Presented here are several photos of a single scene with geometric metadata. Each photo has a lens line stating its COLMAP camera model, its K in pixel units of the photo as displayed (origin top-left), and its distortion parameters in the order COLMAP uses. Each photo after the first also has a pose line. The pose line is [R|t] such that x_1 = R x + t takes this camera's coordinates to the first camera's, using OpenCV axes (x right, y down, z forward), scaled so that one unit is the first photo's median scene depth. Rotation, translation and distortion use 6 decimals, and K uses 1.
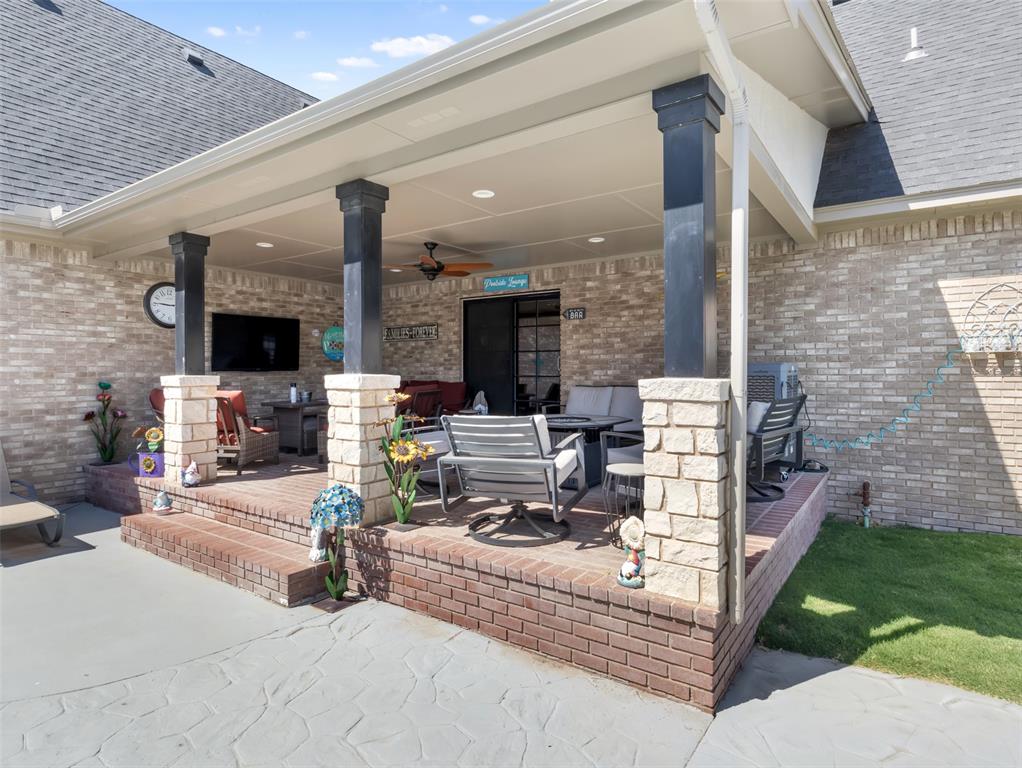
lens RADIAL K [[578.8, 0, 512.0], [0, 578.8, 371.7], [0, 0, 1]] dist [-0.004915, -0.000902]
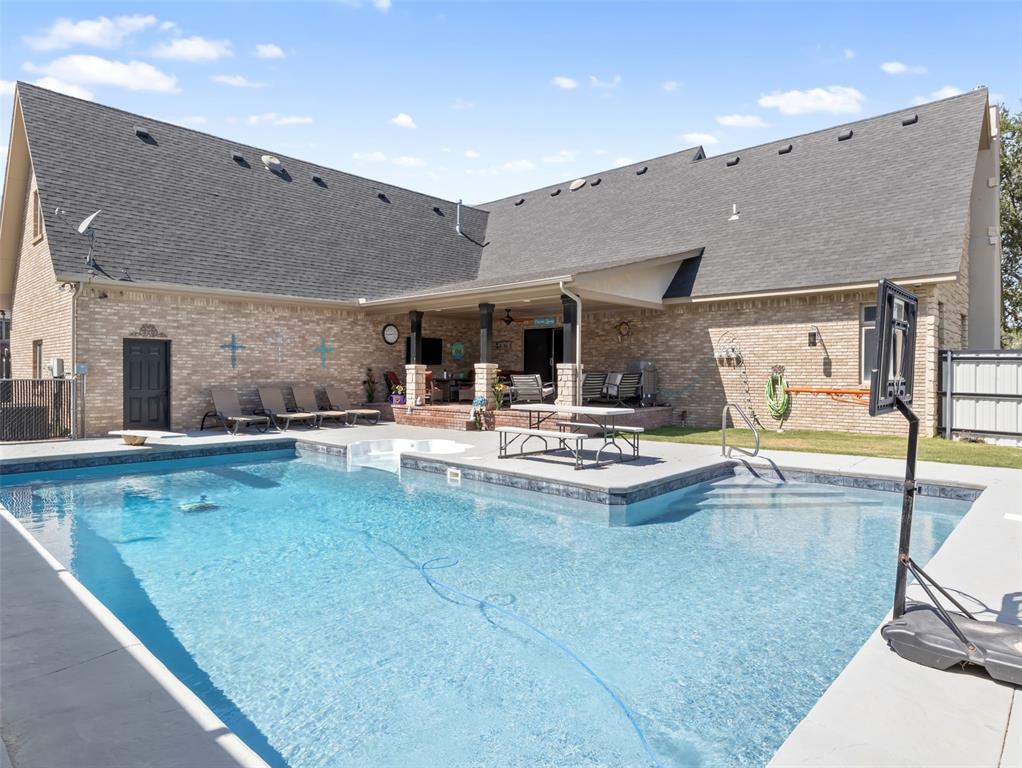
lens RADIAL K [[609.7, 0, 511.0], [0, 609.7, 384.0], [0, 0, 1]] dist [-0.000336, -0.000059]
pose [[0.991305, 0.010834, -0.131137, 0.220333], [-0.008576, 0.999805, 0.017770, 0.038517], [0.131304, -0.016491, 0.991205, -1.604348]]
